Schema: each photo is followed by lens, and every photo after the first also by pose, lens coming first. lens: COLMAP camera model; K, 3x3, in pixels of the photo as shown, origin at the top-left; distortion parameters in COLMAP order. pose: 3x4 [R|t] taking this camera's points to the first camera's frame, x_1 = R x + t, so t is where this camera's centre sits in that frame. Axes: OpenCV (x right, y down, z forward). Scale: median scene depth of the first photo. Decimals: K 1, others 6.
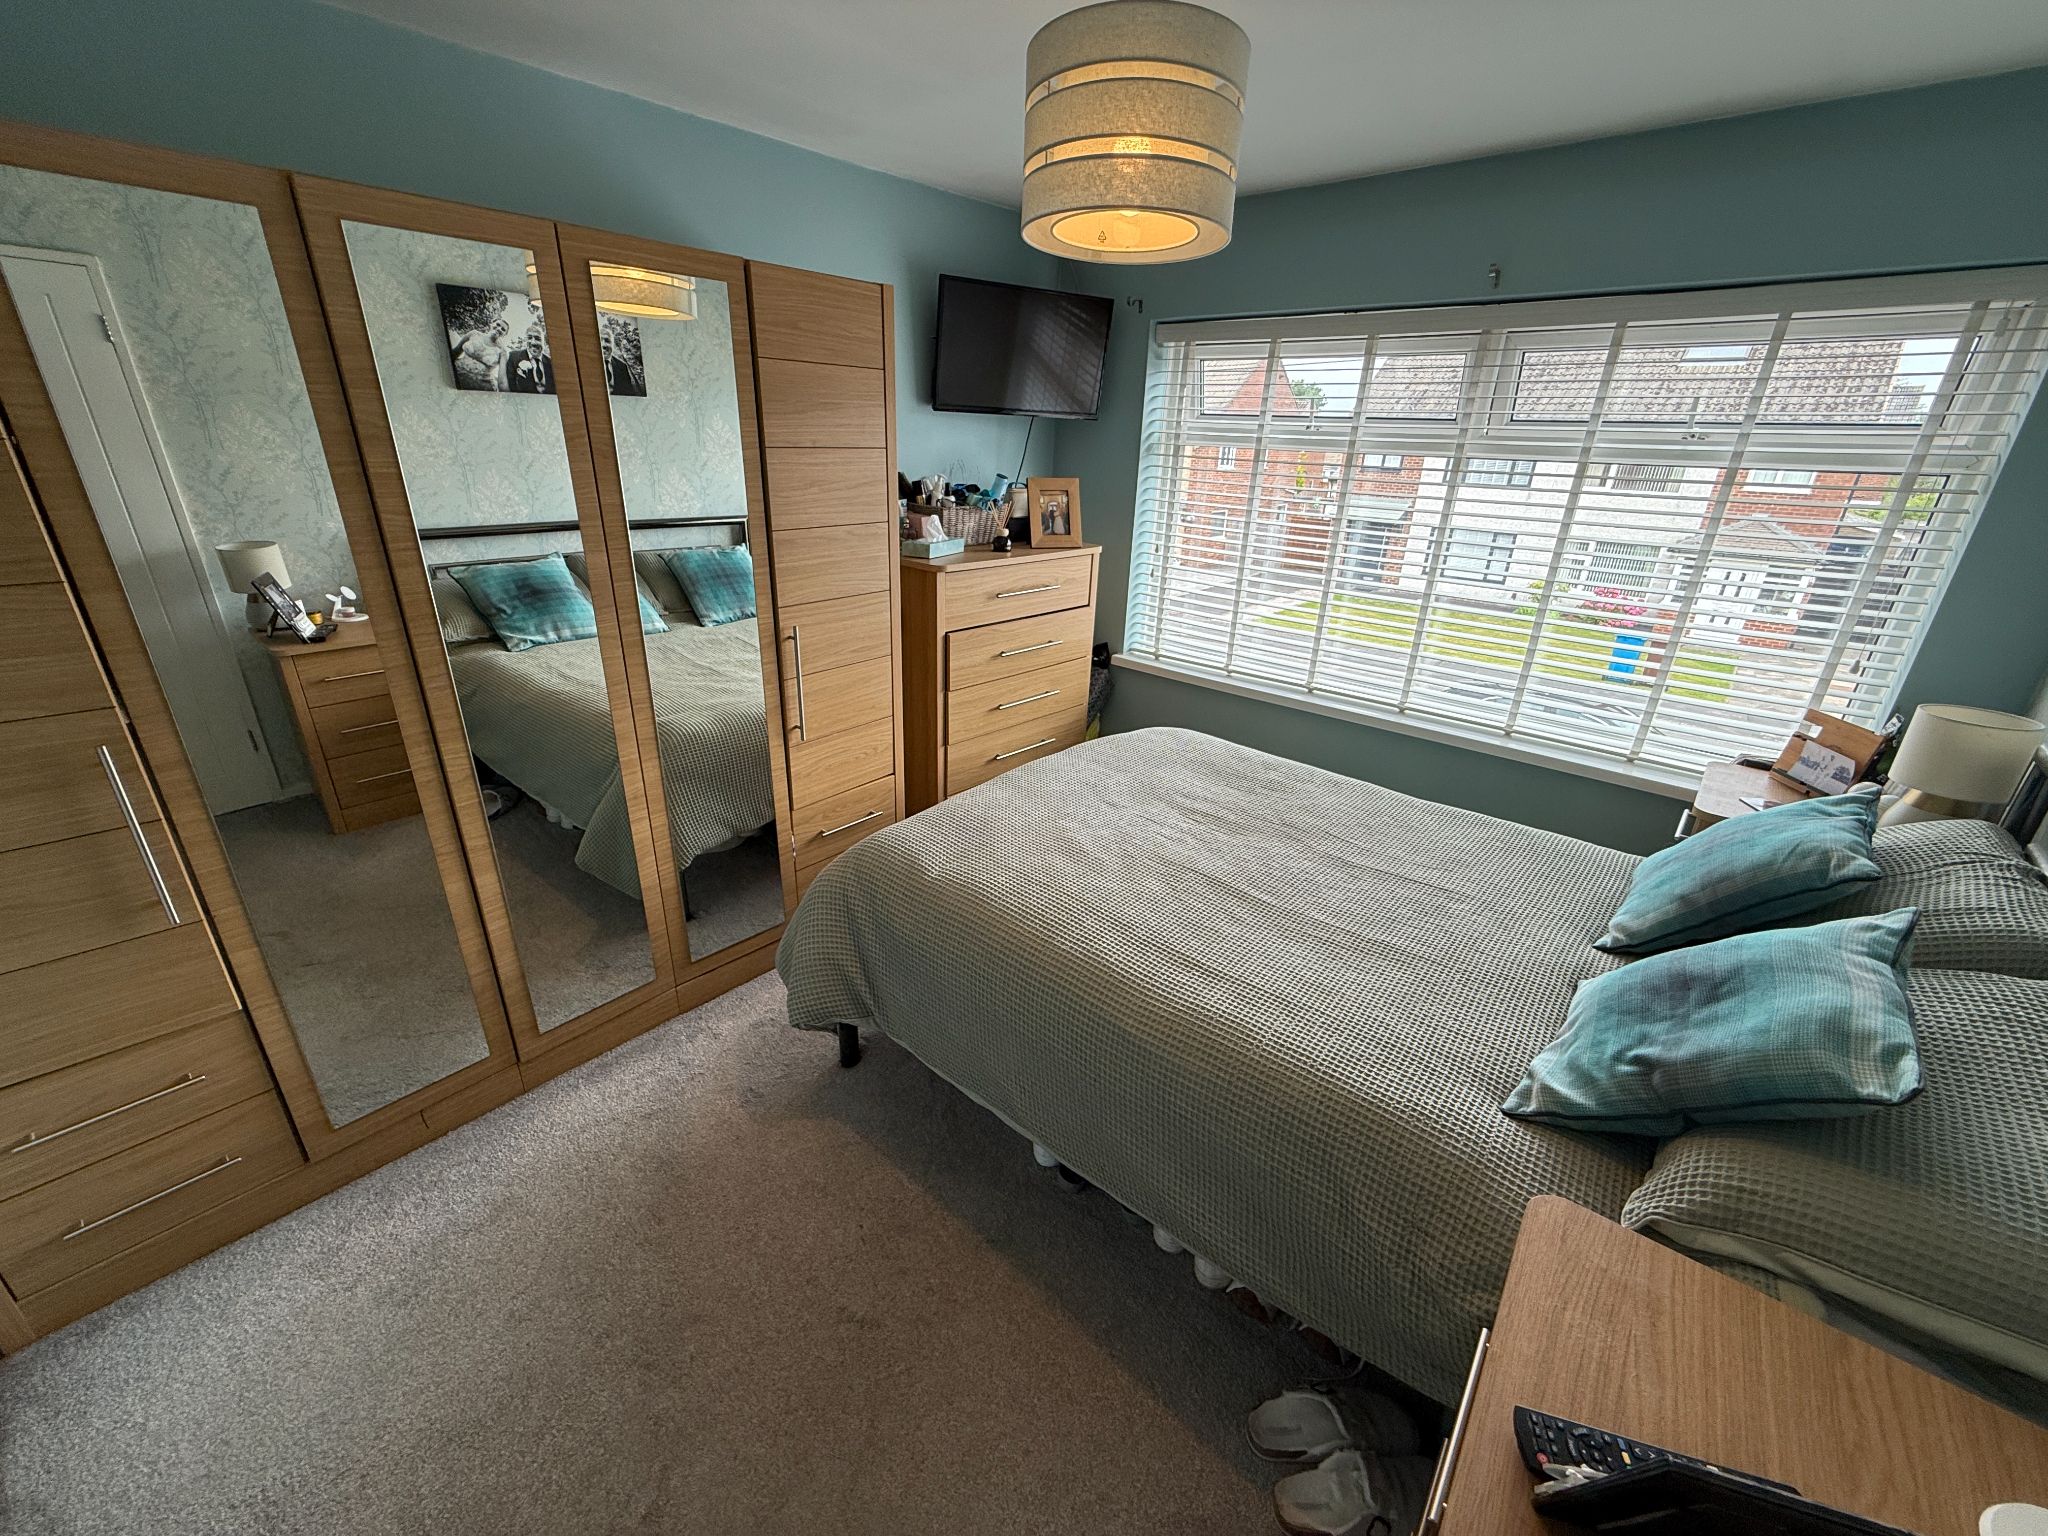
lens RADIAL K [[818.5, 0, 1024.5], [0, 818.5, 774.6], [0, 0, 1]] dist [0.000834, 0.000607]
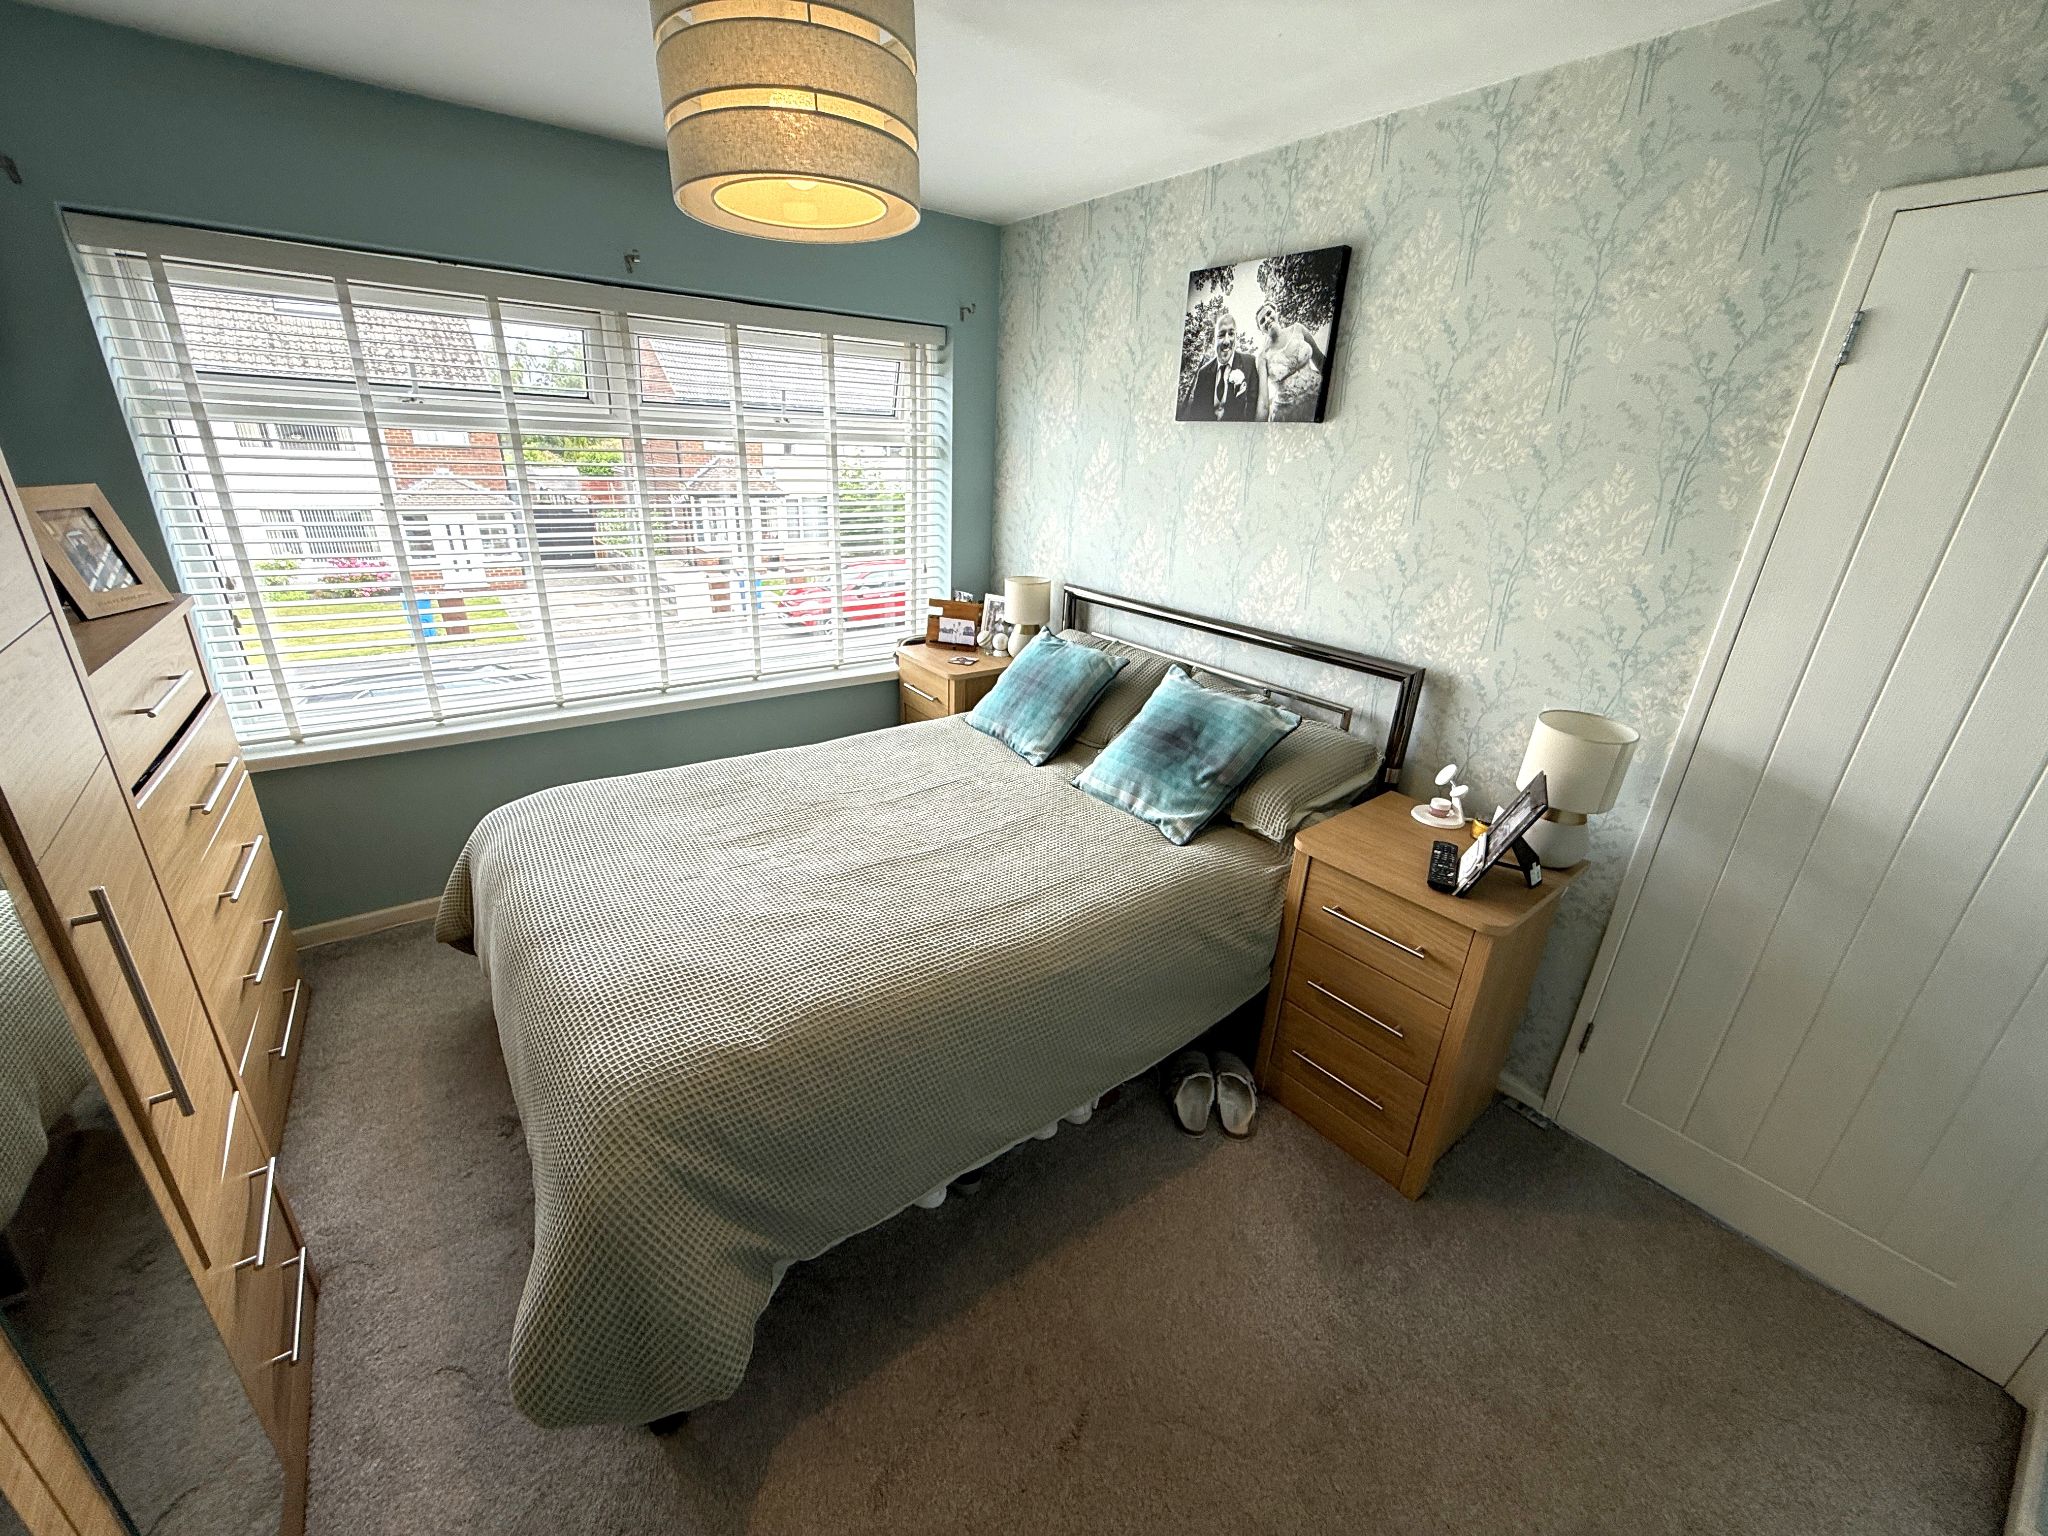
lens RADIAL K [[818.5, 0, 1024.4], [0, 818.5, 766.4], [0, 0, 1]] dist [0.000834, 0.000607]
pose [[0.211153, -0.379227, 0.900889, -0.540452], [0.345037, 0.891255, 0.294301, -0.195634], [-0.914529, 0.248698, 0.319038, 0.421609]]
